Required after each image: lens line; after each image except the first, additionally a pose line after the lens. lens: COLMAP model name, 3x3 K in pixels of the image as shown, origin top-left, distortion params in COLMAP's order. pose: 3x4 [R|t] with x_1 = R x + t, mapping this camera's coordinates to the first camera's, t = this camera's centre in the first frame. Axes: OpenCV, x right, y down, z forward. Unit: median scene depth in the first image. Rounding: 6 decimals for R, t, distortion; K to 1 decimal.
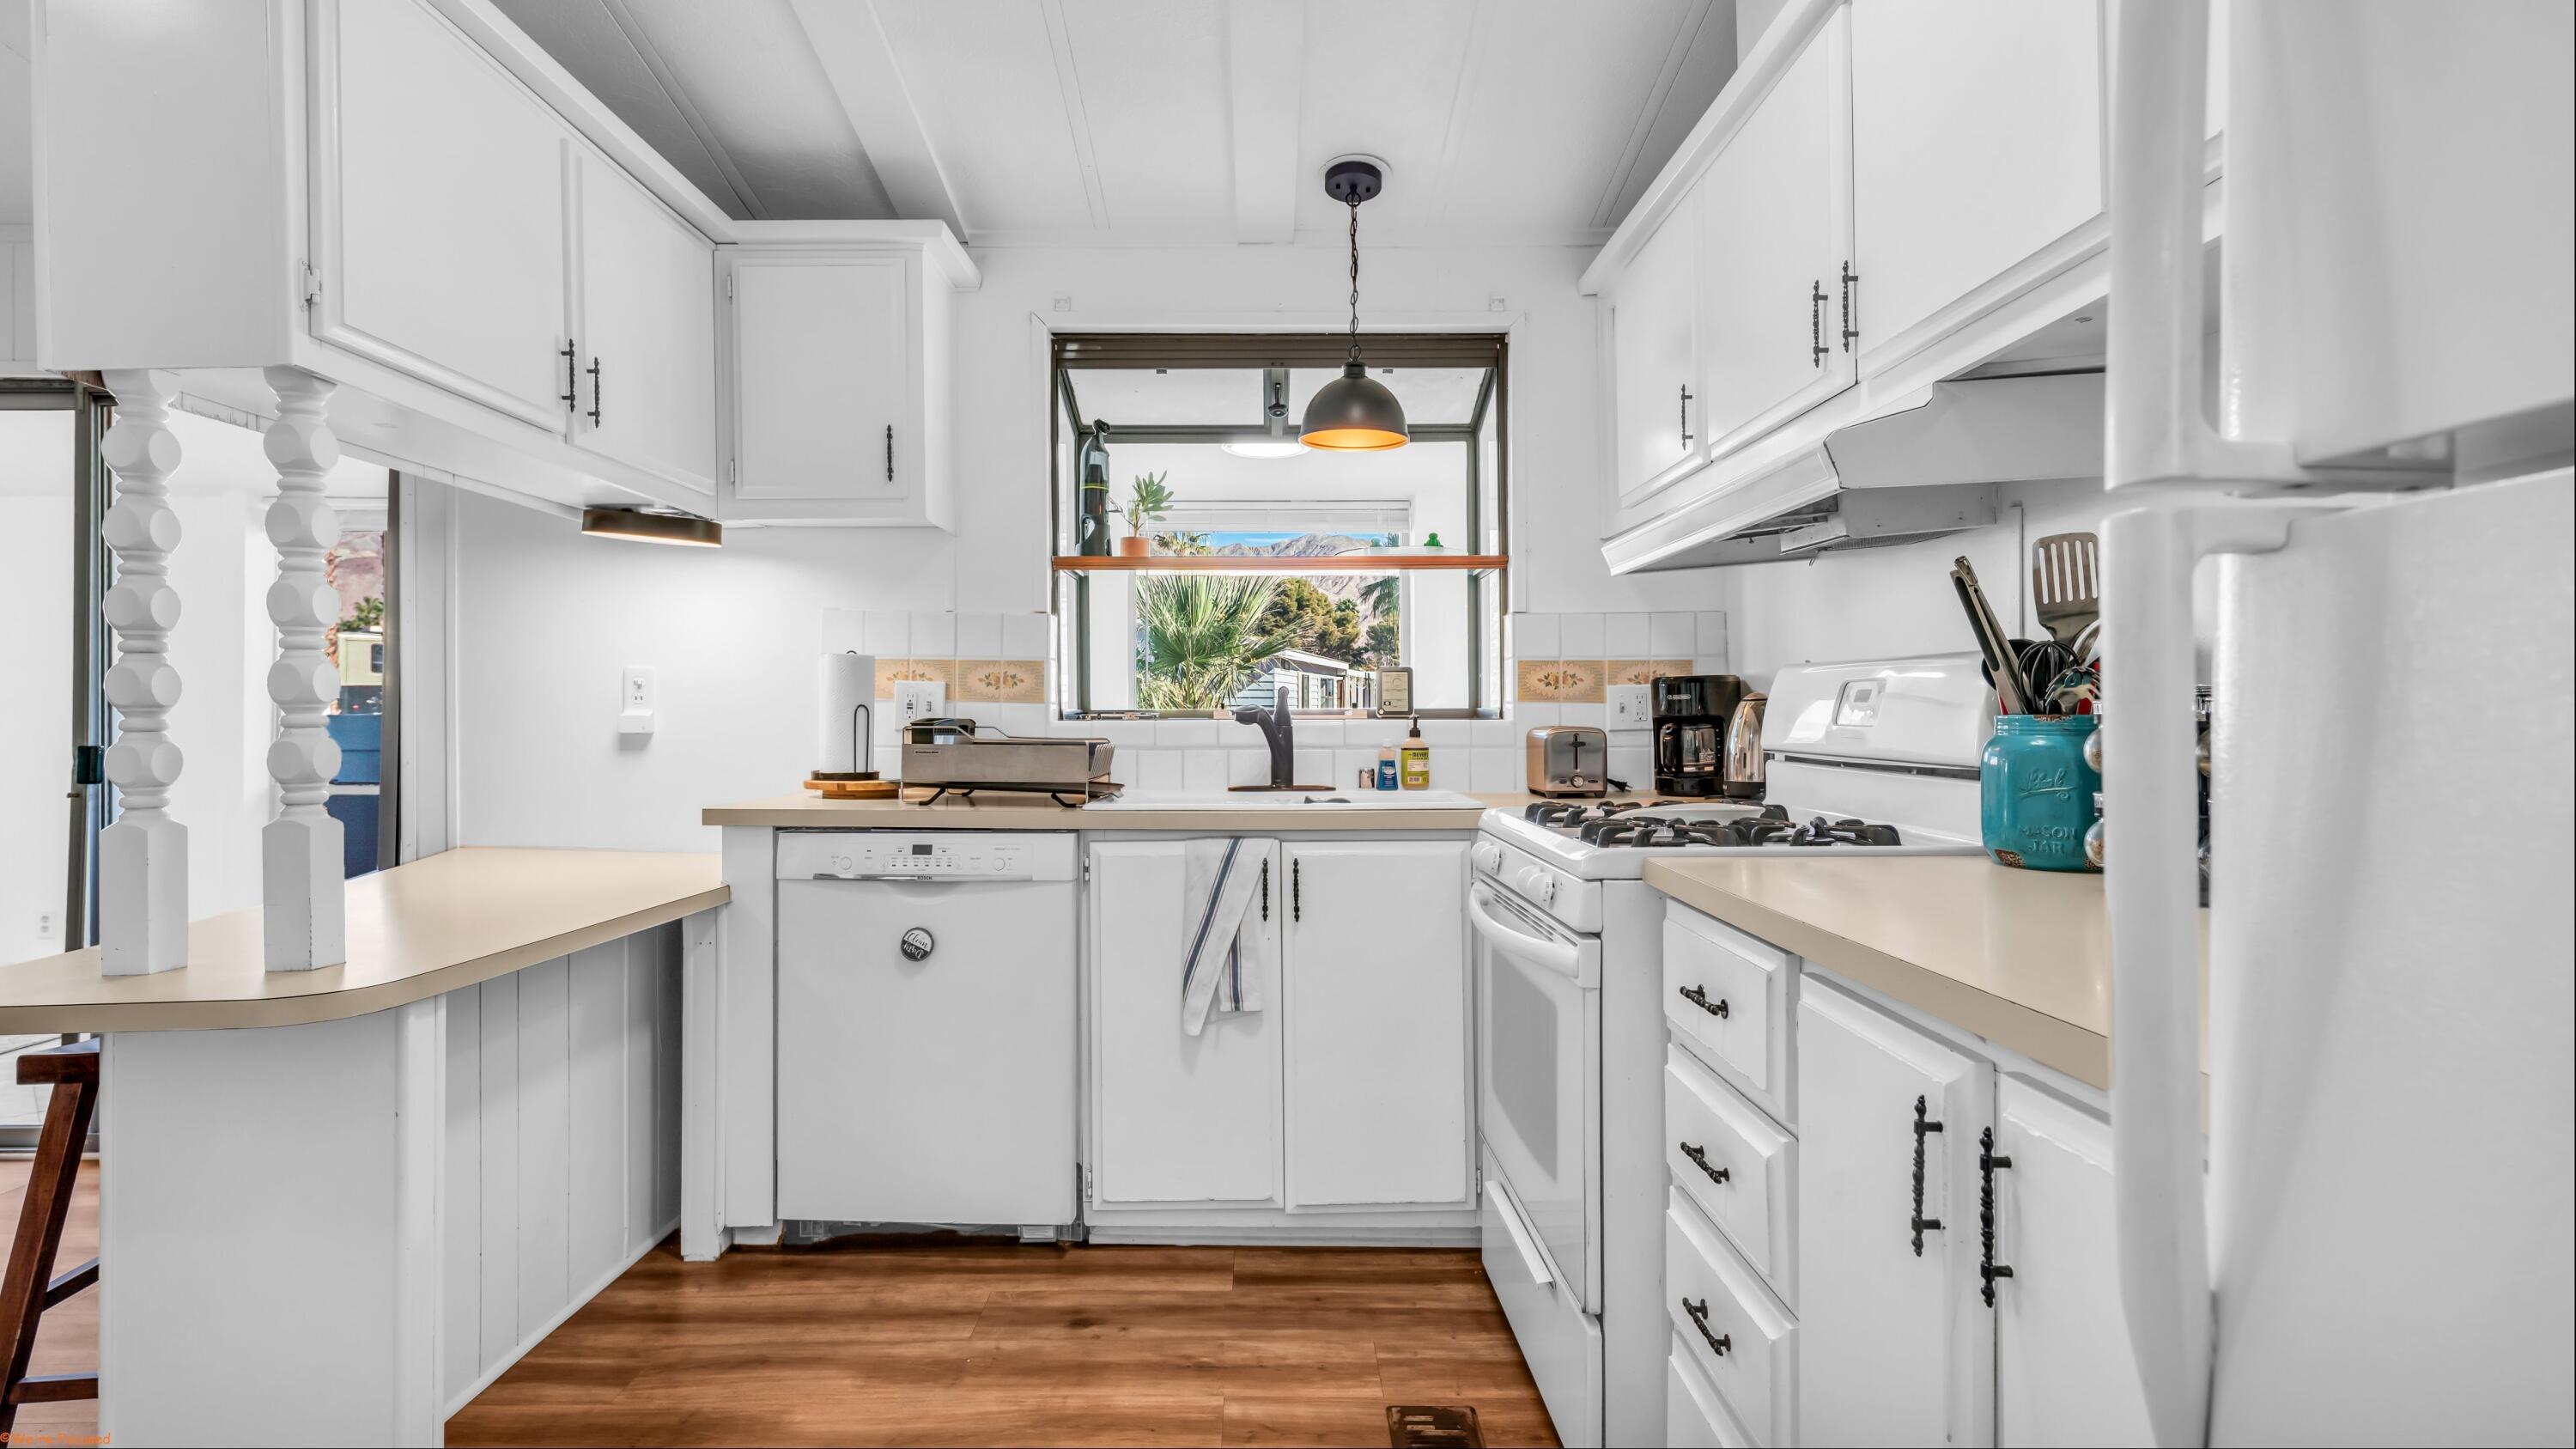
lens RADIAL K [[1285.9, 0, 1298.6], [0, 1285.9, 711.0], [0, 0, 1]] dist [0.001573, 0.000242]
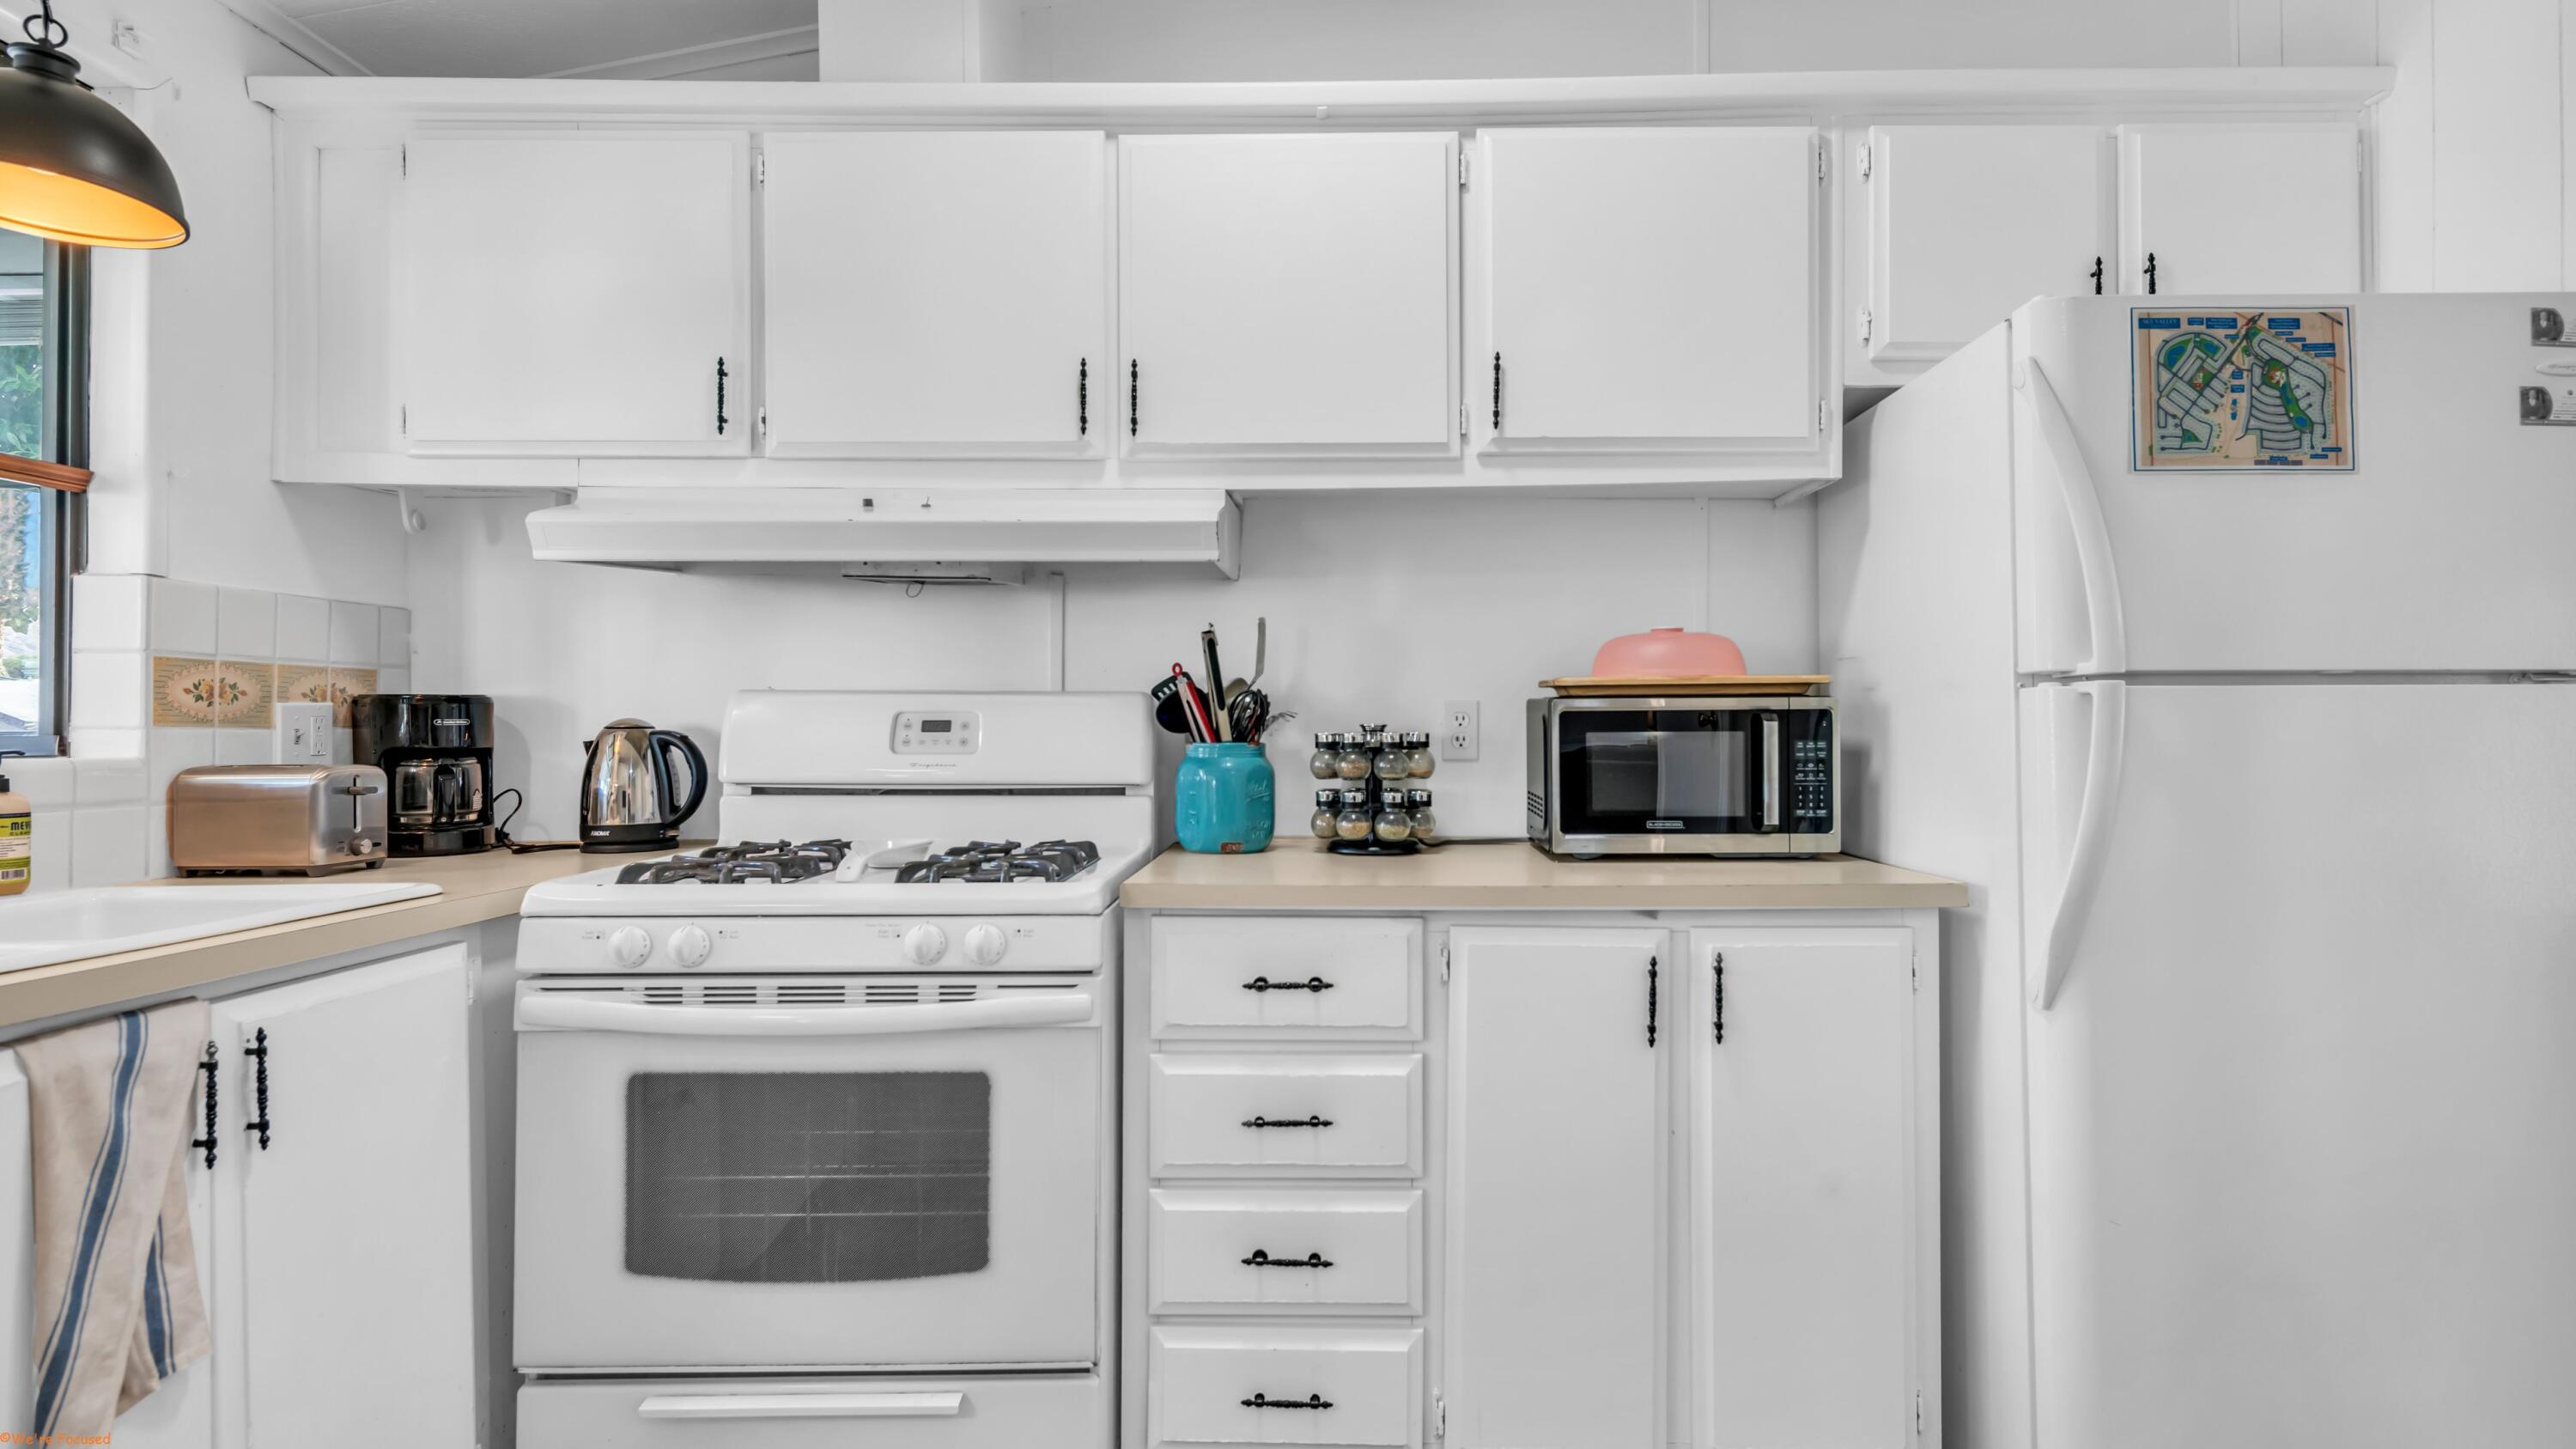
lens RADIAL K [[1285.9, 0, 1298.6], [0, 1285.9, 711.0], [0, 0, 1]] dist [0.001573, 0.000242]
pose [[0.012806, 0.020548, 0.999707, -0.416585], [-0.000116, 0.999789, -0.020548, -0.001855], [-0.999918, 0.000147, 0.012806, 0.464721]]
